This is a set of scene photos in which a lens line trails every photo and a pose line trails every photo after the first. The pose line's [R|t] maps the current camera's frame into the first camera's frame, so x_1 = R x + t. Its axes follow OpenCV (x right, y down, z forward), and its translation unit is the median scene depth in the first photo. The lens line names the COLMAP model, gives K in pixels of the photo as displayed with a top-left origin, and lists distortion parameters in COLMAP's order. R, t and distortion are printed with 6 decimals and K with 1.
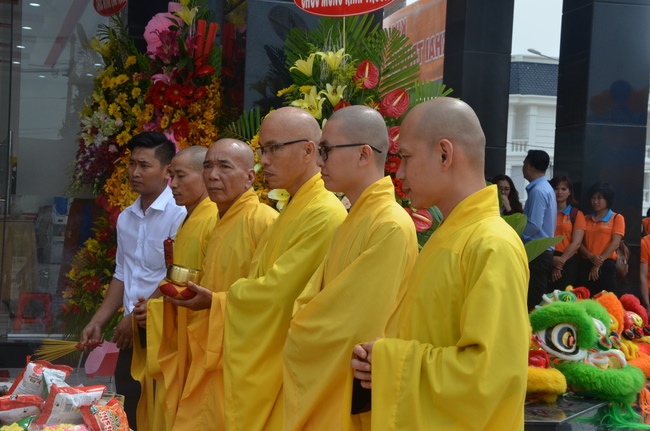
lens RADIAL K [[1197.8, 0, 325.0], [0, 1197.8, 215.5], [0, 0, 1]] dist [0.059568, 0.190248]
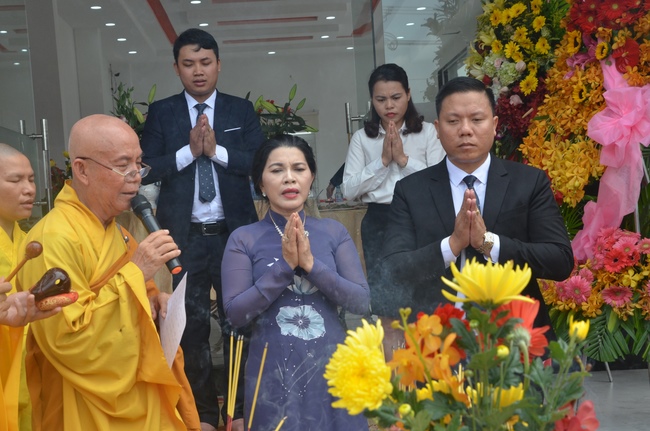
lens RADIAL K [[1291.5, 0, 297.5], [0, 1291.5, 215.3], [0, 0, 1]] dist [0.002455, 2.954528]
pose [[0.956942, -0.113067, -0.267352, -0.104661], [0.119214, 0.992845, 0.006818, -0.004037], [0.264668, -0.038396, 0.963575, 0.156615]]
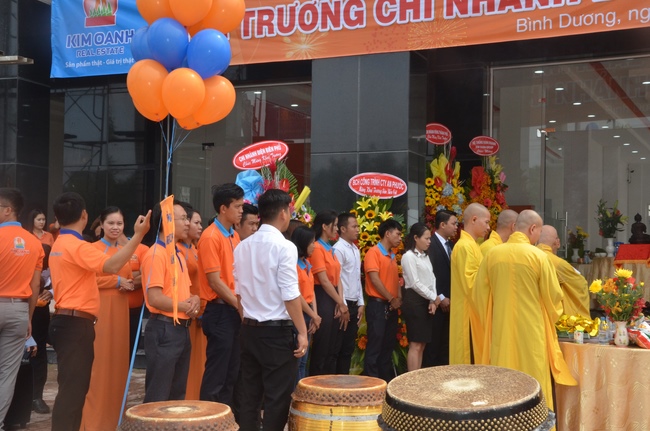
lens RADIAL K [[928.2, 0, 325.0], [0, 928.2, 215.5], [0, 0, 1]] dist [0.156657, 0.128259]
pose [[0.735426, -0.073669, -0.673588, 0.254255], [0.035603, 0.996900, -0.070158, 0.011460], [0.676669, 0.027614, 0.735770, -0.445953]]
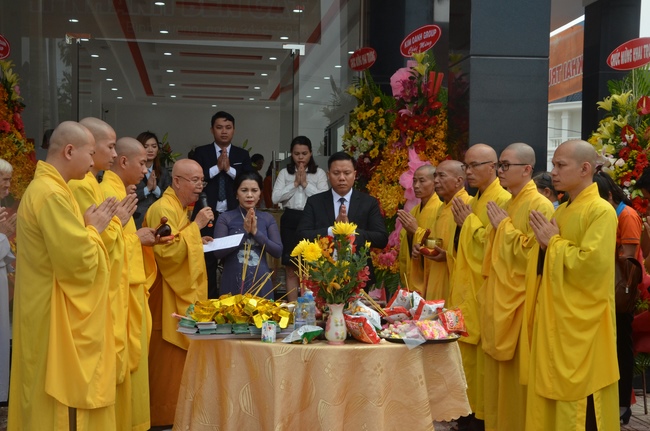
lens RADIAL K [[928.2, 0, 325.0], [0, 928.2, 215.5], [0, 0, 1]] dist [0.156657, 0.128259]
pose [[0.987827, -0.037379, -0.150999, -0.062727], [0.039247, 0.999185, 0.009409, -0.000452], [0.150524, -0.015221, 0.988489, -0.159382]]
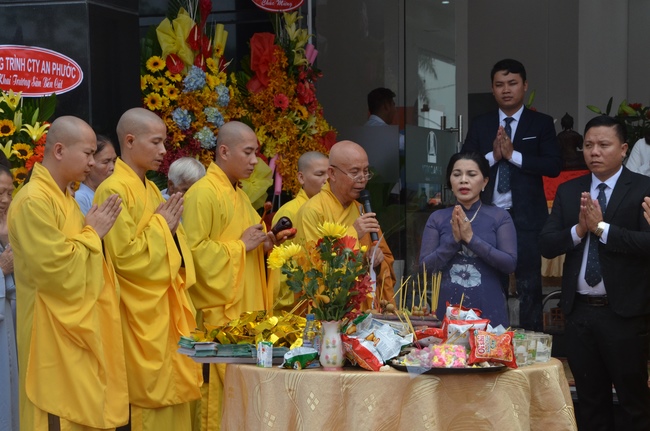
lens RADIAL K [[1678.9, 0, 325.0], [0, 1678.9, 215.5], [0, 0, 1]] dist [0.680768, 0.340747]
pose [[0.771371, -0.063154, -0.633244, 0.378007], [0.066537, 0.997614, -0.018441, 0.021222], [0.632897, -0.027909, 0.773733, -0.246748]]
